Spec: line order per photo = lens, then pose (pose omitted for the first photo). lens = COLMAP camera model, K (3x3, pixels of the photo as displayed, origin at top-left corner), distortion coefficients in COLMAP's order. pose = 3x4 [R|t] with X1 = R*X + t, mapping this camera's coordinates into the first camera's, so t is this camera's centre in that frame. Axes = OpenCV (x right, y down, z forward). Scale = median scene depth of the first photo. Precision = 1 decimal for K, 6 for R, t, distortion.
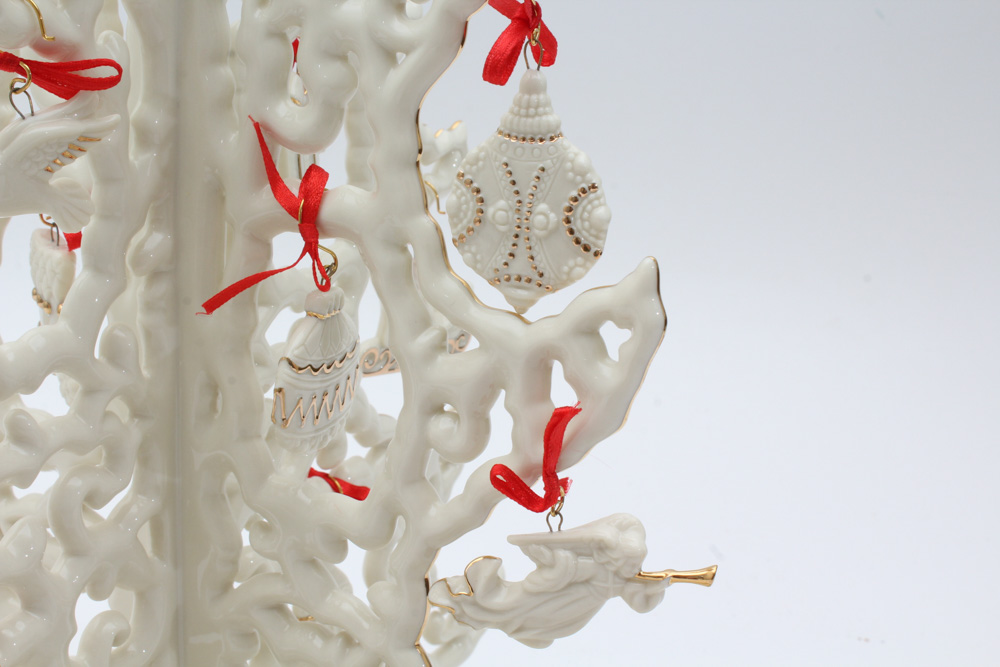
lens RADIAL K [[1518.0, 0, 500.0], [0, 1518.0, 408.3], [0, 0, 1]] dist [-0.039290, -0.071492]
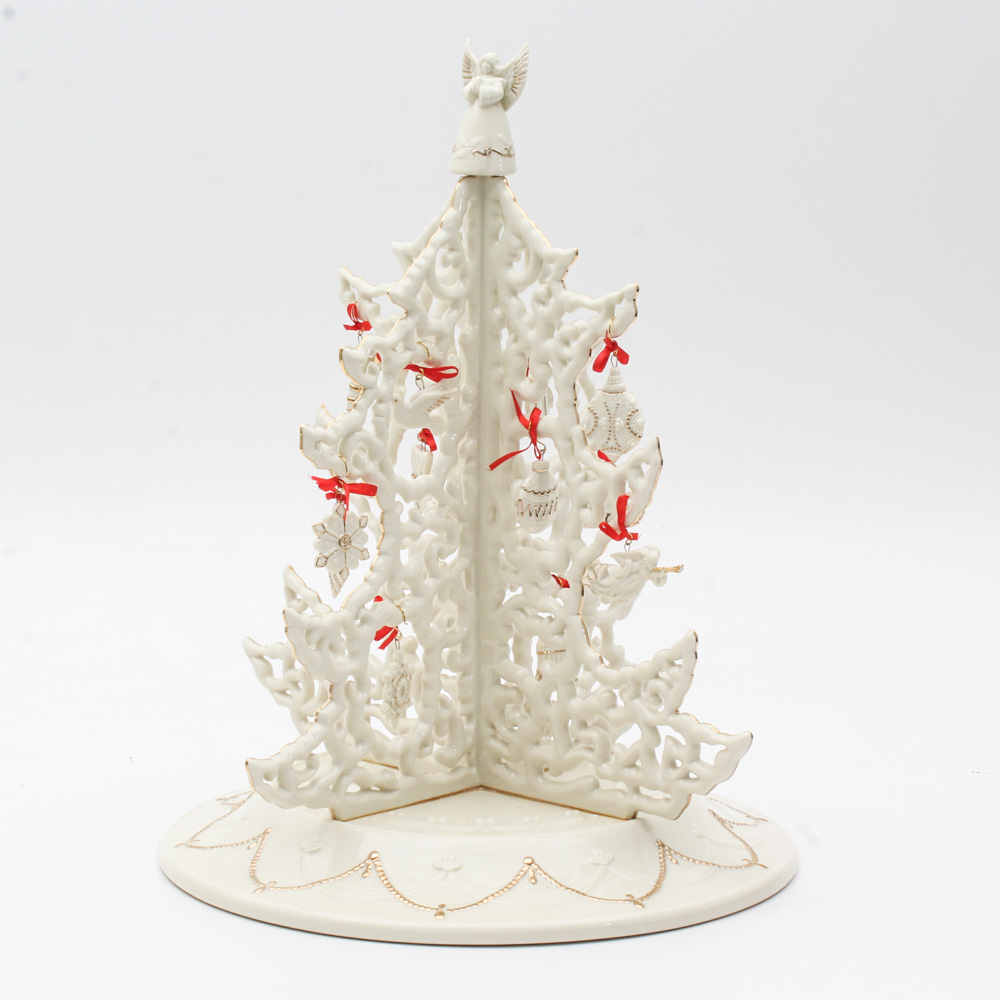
lens RADIAL K [[1264.1, 0, 500.0], [0, 1264.1, 500.0], [0, 0, 1]] dist [0.008021, 0.000616]
pose [[0.981461, -0.006735, -0.191545, 0.204379], [-0.014809, 0.993730, -0.110822, 0.207635], [0.191091, 0.111604, 0.975207, -0.946221]]
